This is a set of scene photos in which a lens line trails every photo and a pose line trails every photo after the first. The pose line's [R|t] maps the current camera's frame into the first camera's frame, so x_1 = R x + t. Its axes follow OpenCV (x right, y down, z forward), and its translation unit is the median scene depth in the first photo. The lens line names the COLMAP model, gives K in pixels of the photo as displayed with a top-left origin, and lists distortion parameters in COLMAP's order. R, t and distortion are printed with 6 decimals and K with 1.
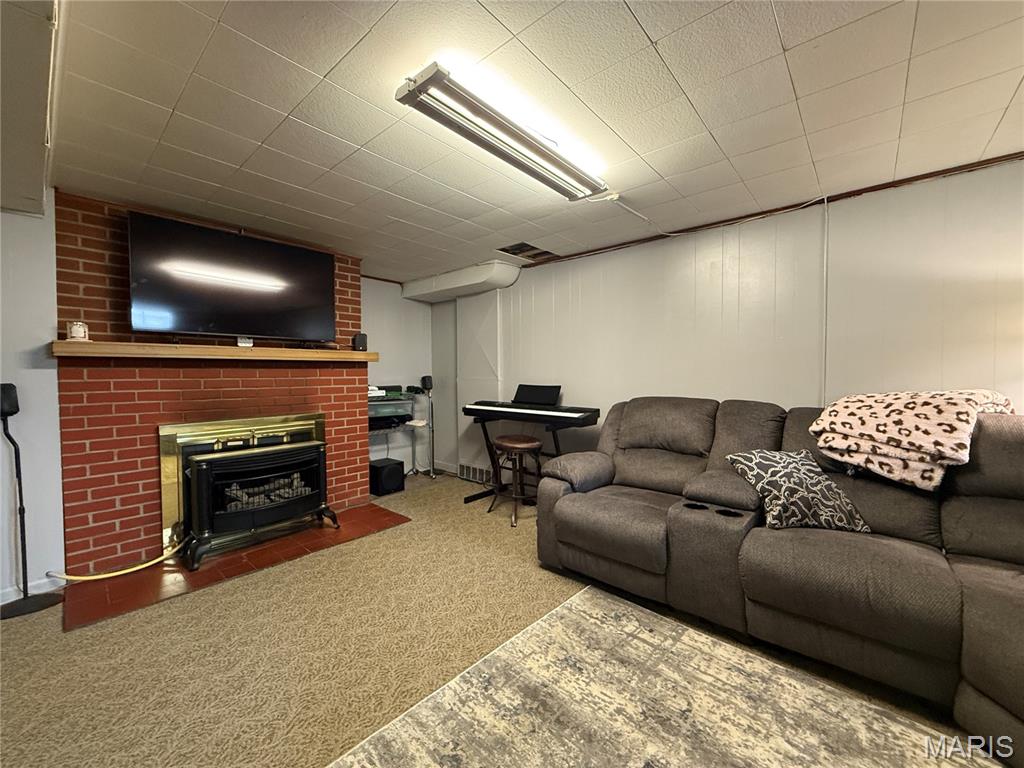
lens RADIAL K [[409.0, 0, 508.6], [0, 409.0, 383.2], [0, 0, 1]] dist [-0.000936, 0.000143]
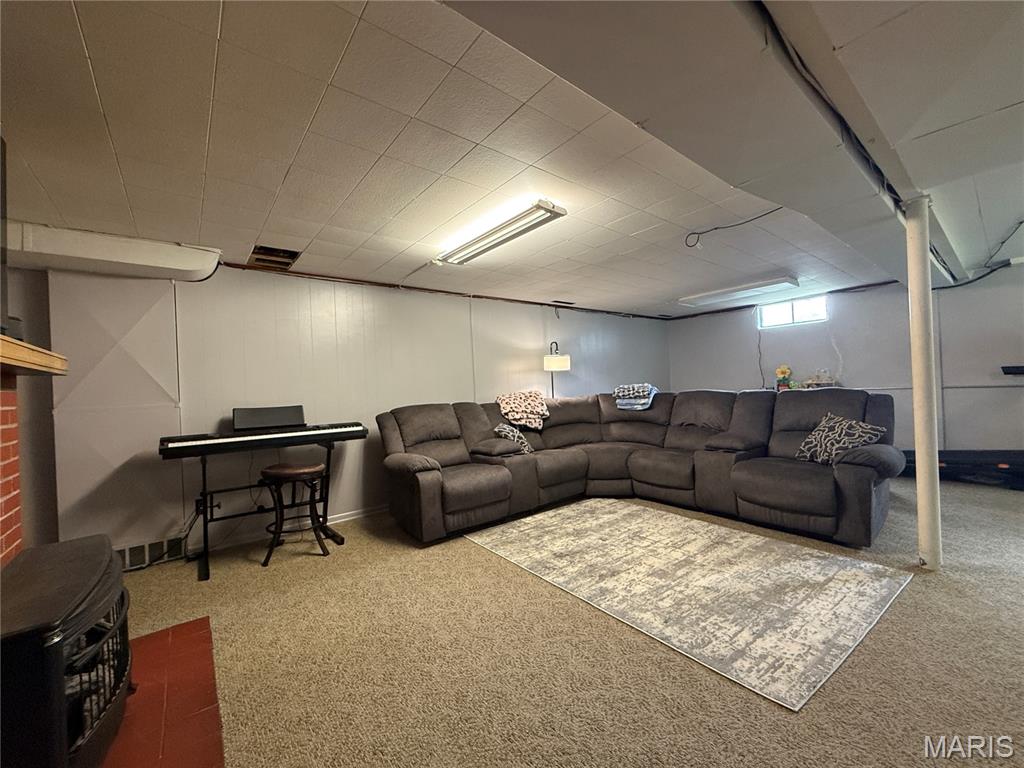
lens RADIAL K [[409.0, 0, 508.3], [0, 409.0, 385.9], [0, 0, 1]] dist [-0.000936, 0.000143]
pose [[0.176792, 0.000466, 0.984248, -1.453088], [0.069174, 0.997521, -0.012897, 0.012087], [-0.981814, 0.070364, 0.176322, 0.706379]]
